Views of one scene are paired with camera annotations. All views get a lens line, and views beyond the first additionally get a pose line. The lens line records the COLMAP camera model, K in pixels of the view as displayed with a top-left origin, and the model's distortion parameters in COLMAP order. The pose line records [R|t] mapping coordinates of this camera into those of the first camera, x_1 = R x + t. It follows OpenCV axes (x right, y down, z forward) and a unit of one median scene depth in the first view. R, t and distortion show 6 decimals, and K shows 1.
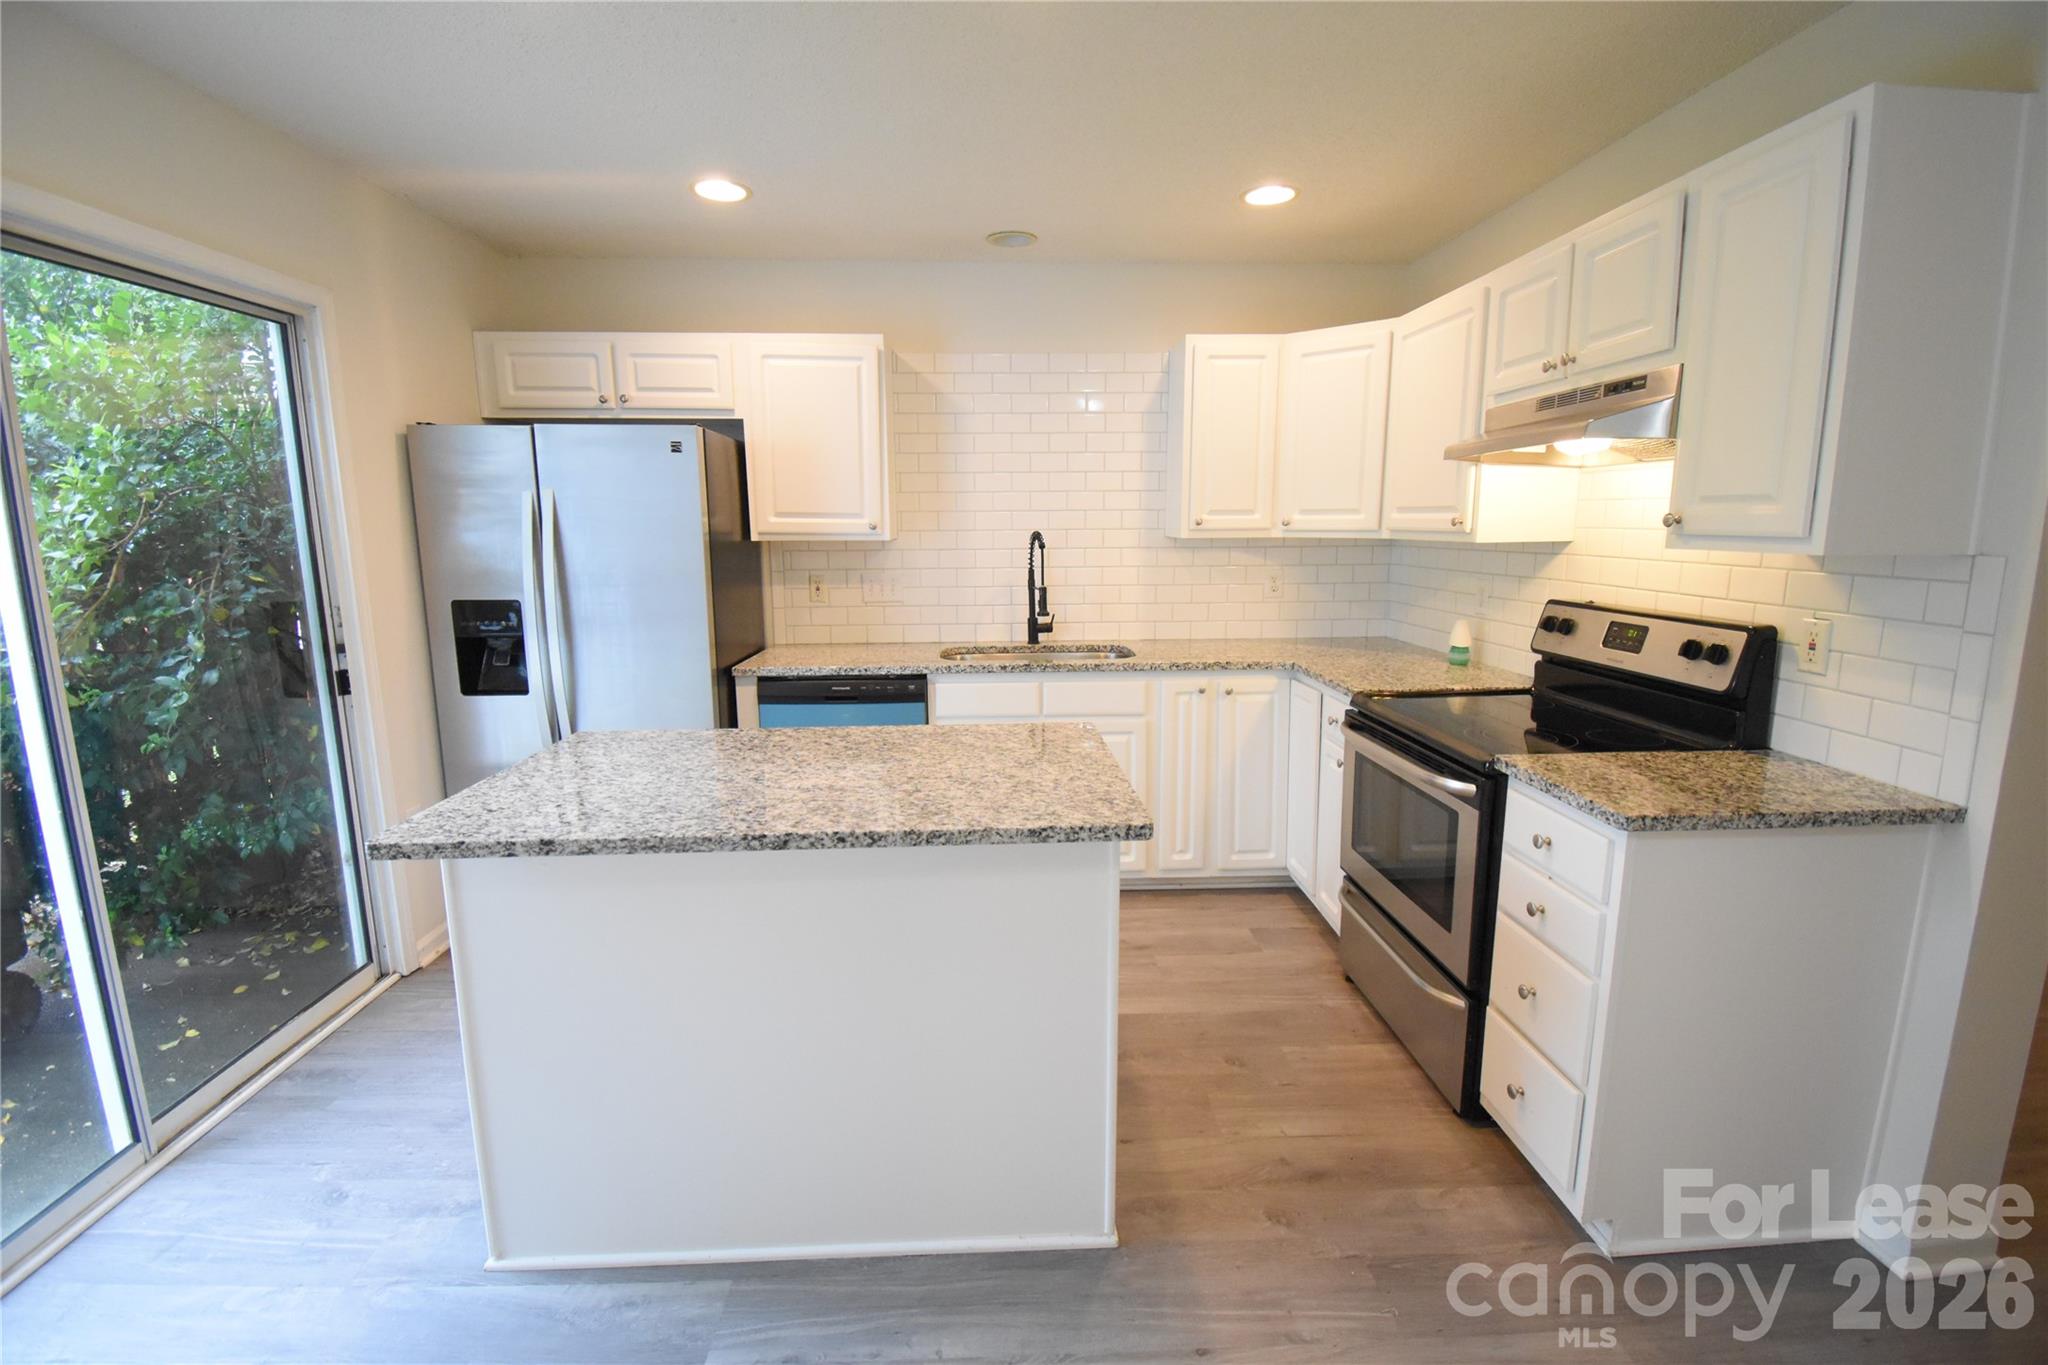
lens RADIAL K [[897.7, 0, 1025.4], [0, 897.7, 679.5], [0, 0, 1]] dist [0.023479, -0.029071]
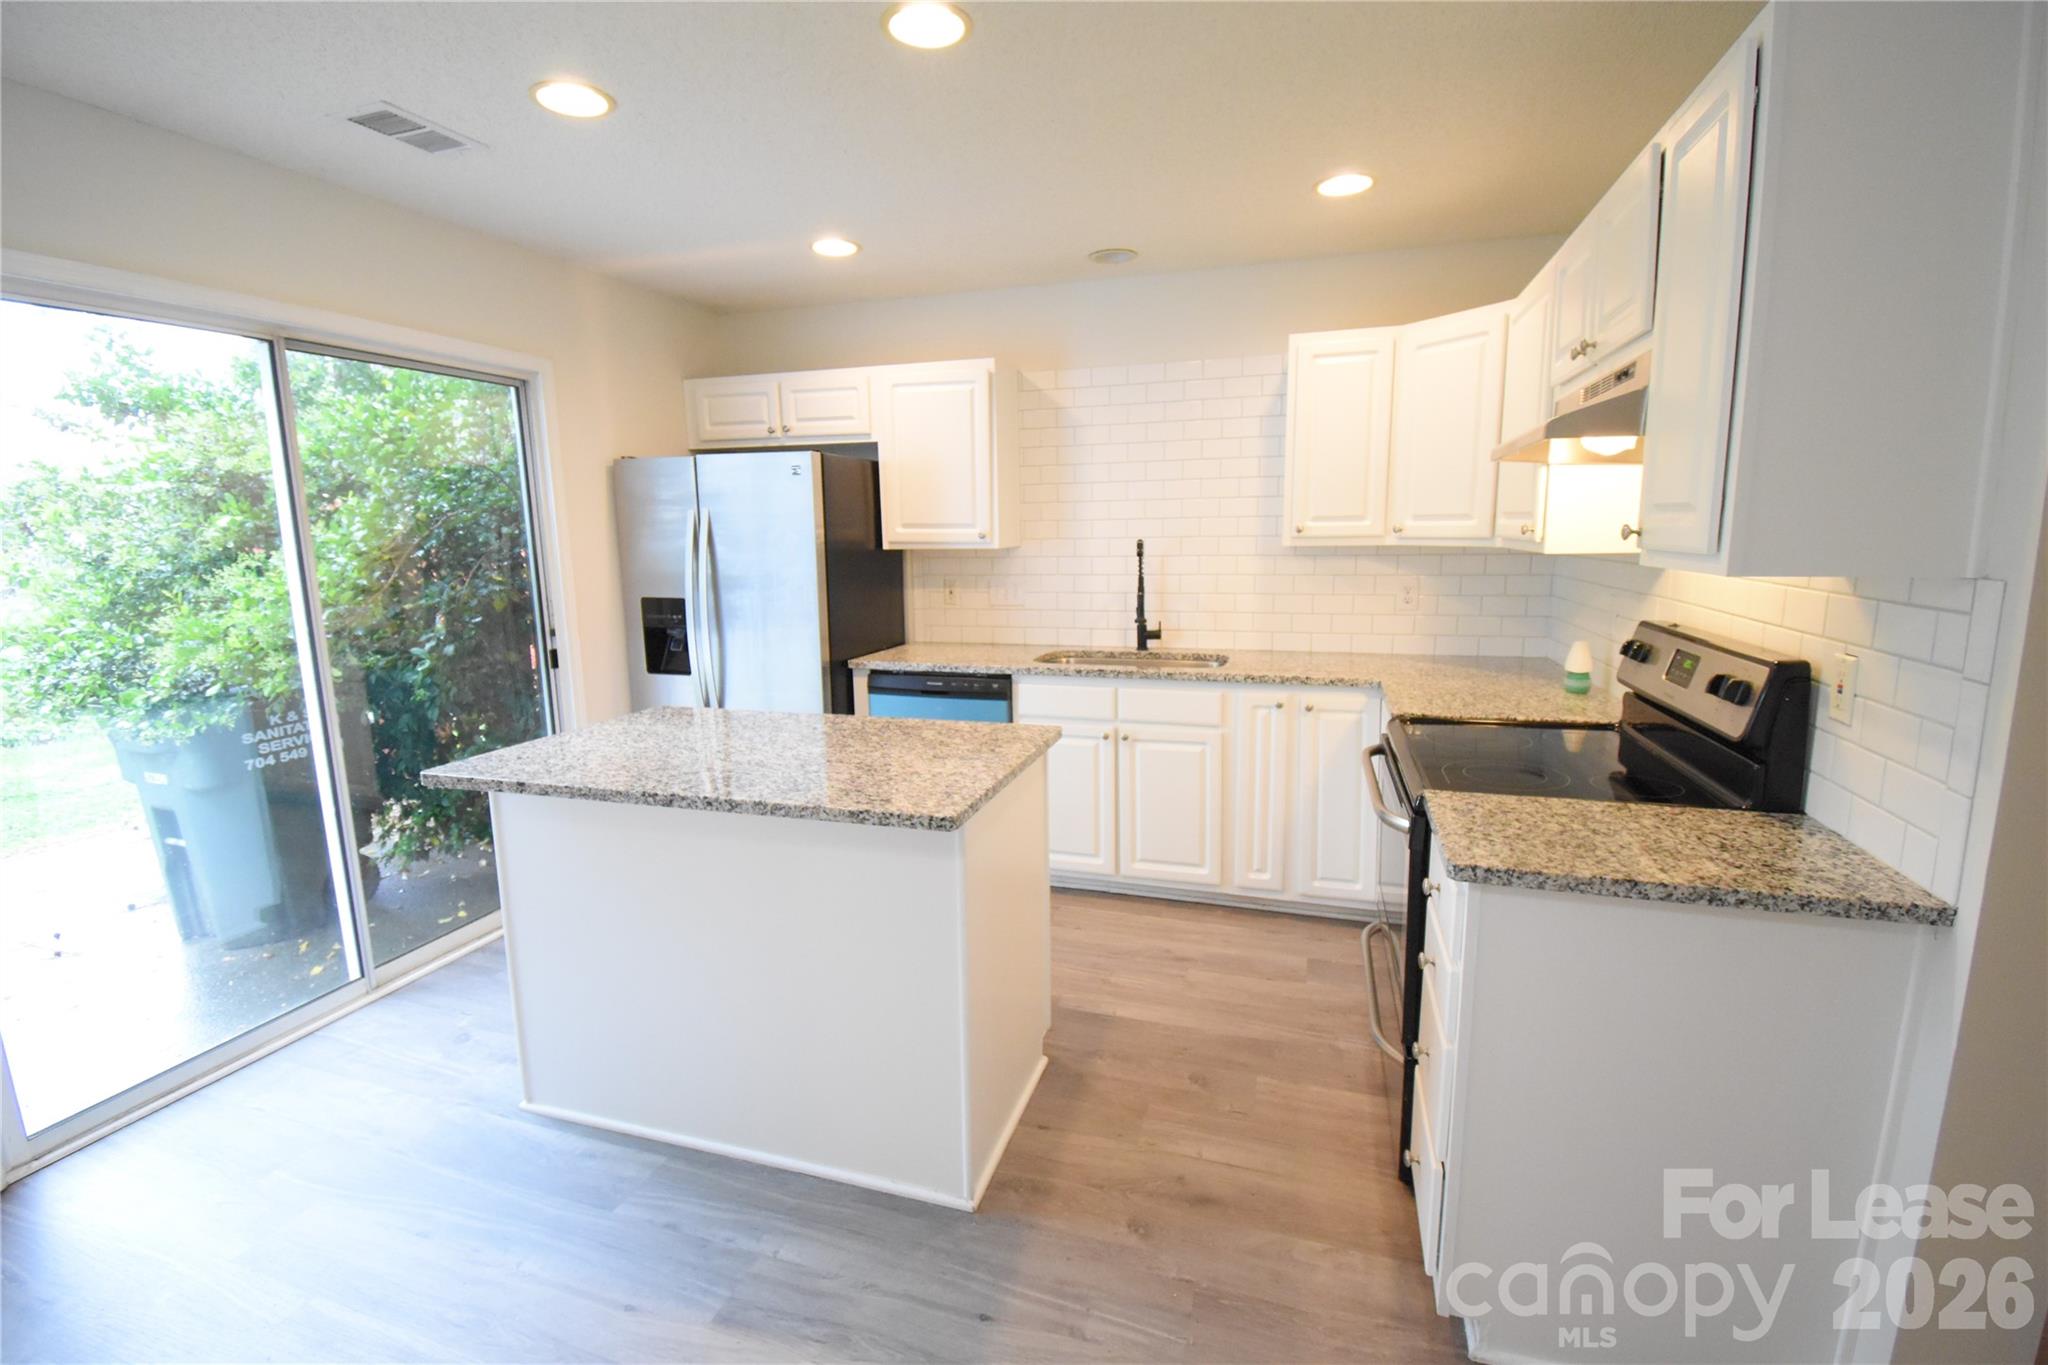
lens RADIAL K [[897.7, 0, 1025.4], [0, 897.7, 679.5], [0, 0, 1]] dist [0.023479, -0.029071]
pose [[0.939075, 0.049912, -0.340069, 0.320299], [-0.050594, 0.998696, 0.006866, -0.009628], [0.339968, 0.010758, 0.940375, 0.003277]]
